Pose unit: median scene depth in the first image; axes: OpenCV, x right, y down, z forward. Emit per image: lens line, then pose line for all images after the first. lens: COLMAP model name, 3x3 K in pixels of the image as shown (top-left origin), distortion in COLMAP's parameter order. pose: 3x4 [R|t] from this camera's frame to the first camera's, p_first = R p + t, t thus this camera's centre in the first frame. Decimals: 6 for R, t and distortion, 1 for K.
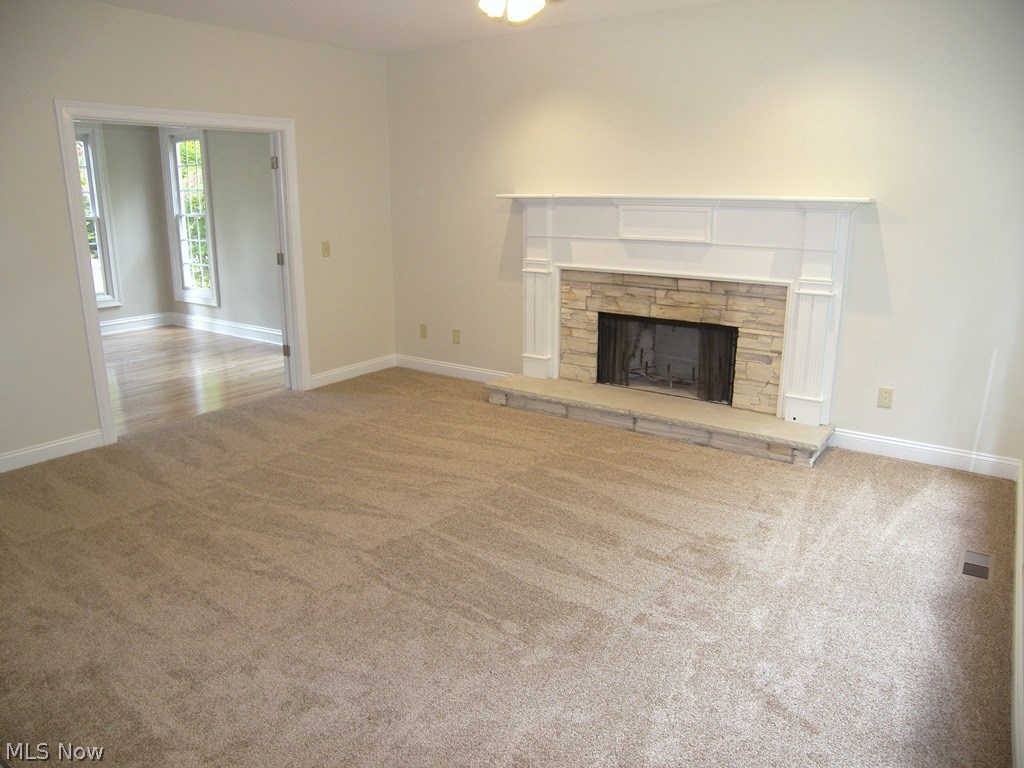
lens RADIAL K [[709.3, 0, 512.0], [0, 709.3, 384.0], [0, 0, 1]] dist [-0.161239, 0.110123]
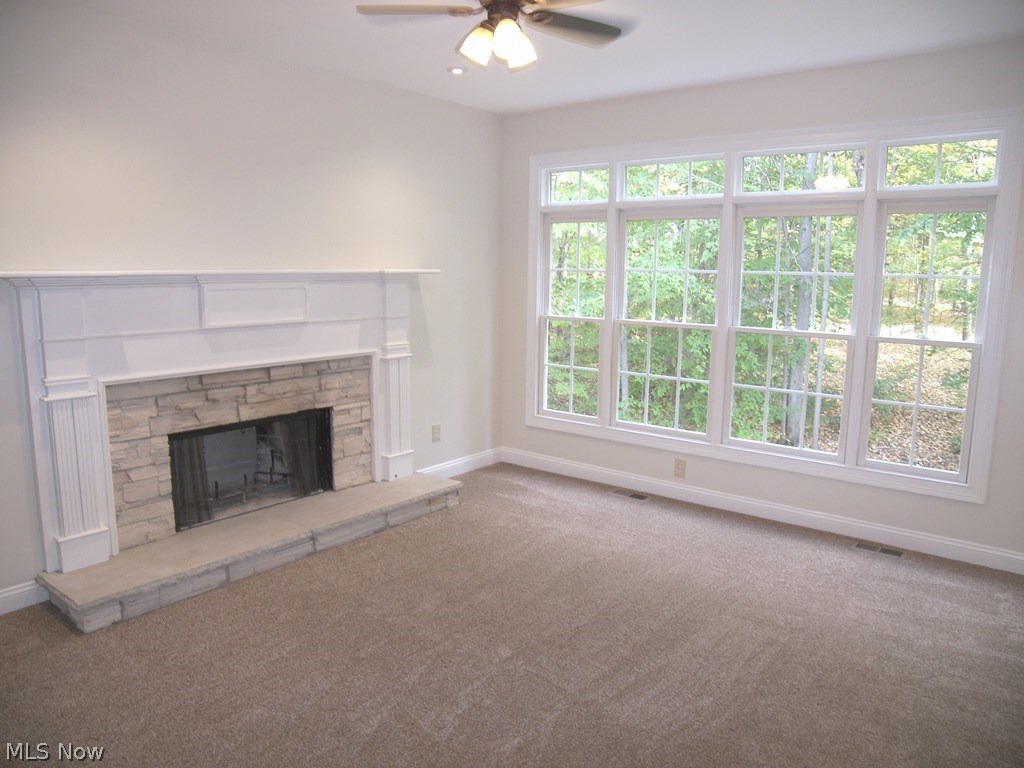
lens RADIAL K [[709.3, 0, 512.0], [0, 709.3, 384.0], [0, 0, 1]] dist [-0.161239, 0.110123]
pose [[0.055524, -0.156519, 0.986113, -0.580984], [0.244224, 0.959765, 0.138586, -0.177961], [-0.968128, 0.233138, 0.091516, 0.650205]]
